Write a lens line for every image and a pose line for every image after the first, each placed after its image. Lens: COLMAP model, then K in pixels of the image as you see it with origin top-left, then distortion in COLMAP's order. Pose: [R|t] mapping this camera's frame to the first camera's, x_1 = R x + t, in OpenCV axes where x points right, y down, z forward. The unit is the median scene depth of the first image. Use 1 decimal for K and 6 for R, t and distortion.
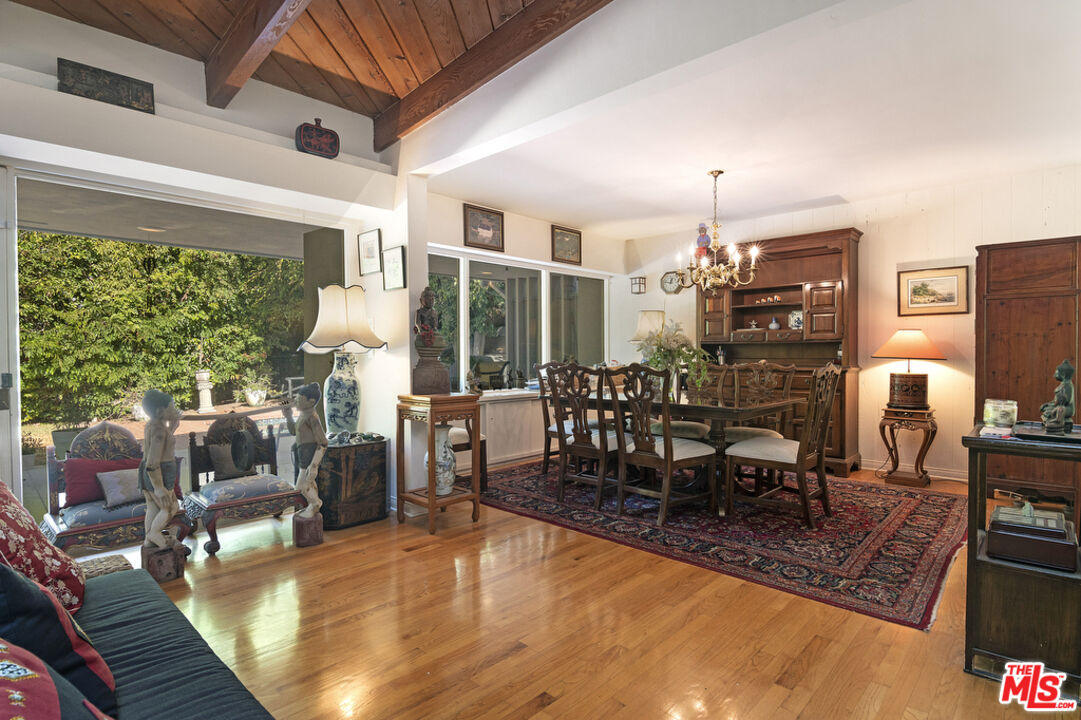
lens RADIAL K [[528.8, 0, 536.4], [0, 528.8, 358.9], [0, 0, 1]] dist [-0.004708, -0.021528]
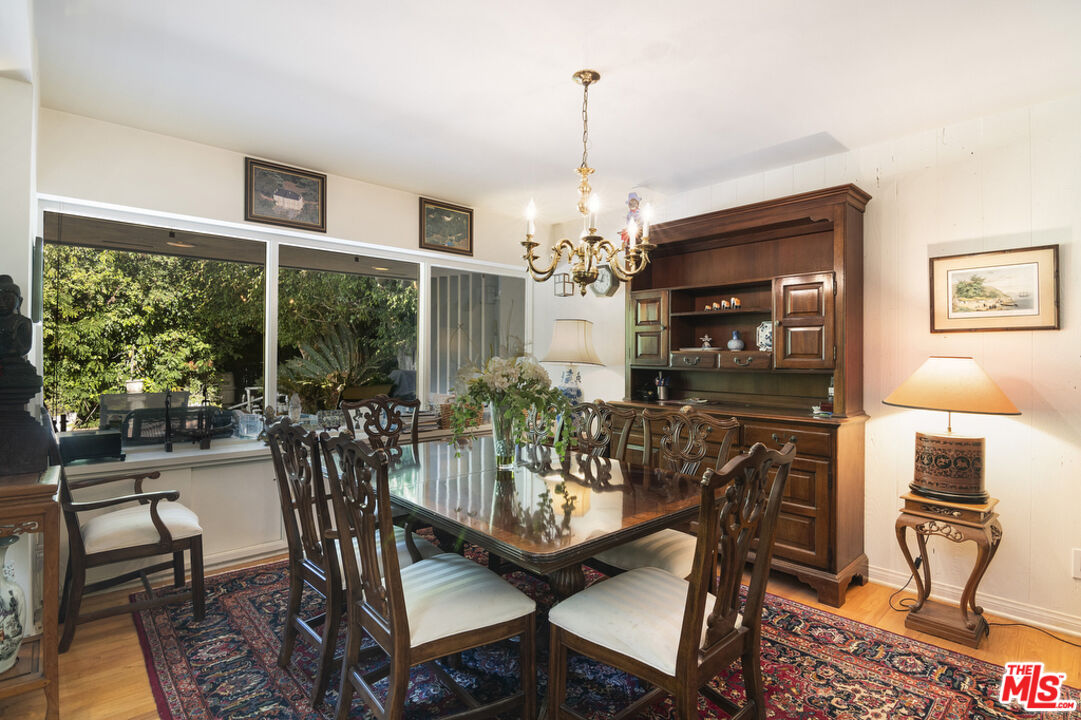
lens RADIAL K [[510.8, 0, 541.6], [0, 510.8, 350.9], [0, 0, 1]] dist [-0.001669, -0.017401]
pose [[0.997939, 0.011611, -0.063118, 0.263070], [-0.013107, 0.999642, -0.023326, -0.037950], [0.062824, 0.024105, 0.997733, 0.368120]]
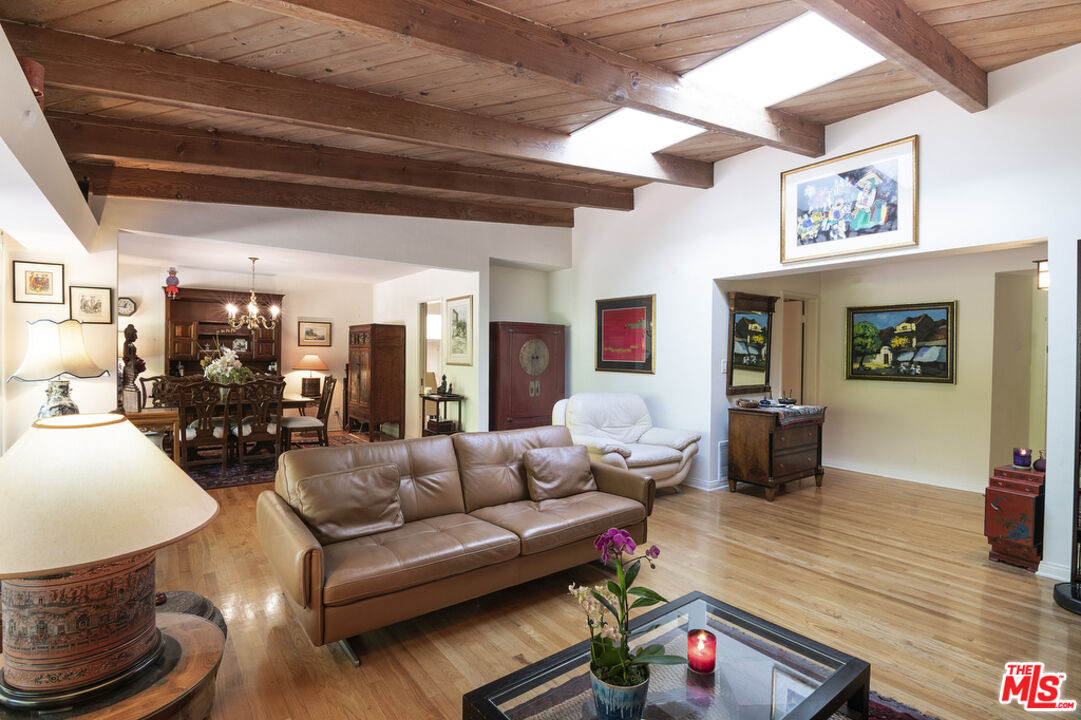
lens RADIAL K [[528.8, 0, 536.4], [0, 528.8, 358.9], [0, 0, 1]] dist [-0.004708, -0.021528]
pose [[0.179852, -0.001399, 0.983693, -0.865051], [0.002566, 0.999996, 0.000953, -0.033890], [-0.983690, 0.002353, 0.179855, -0.115255]]
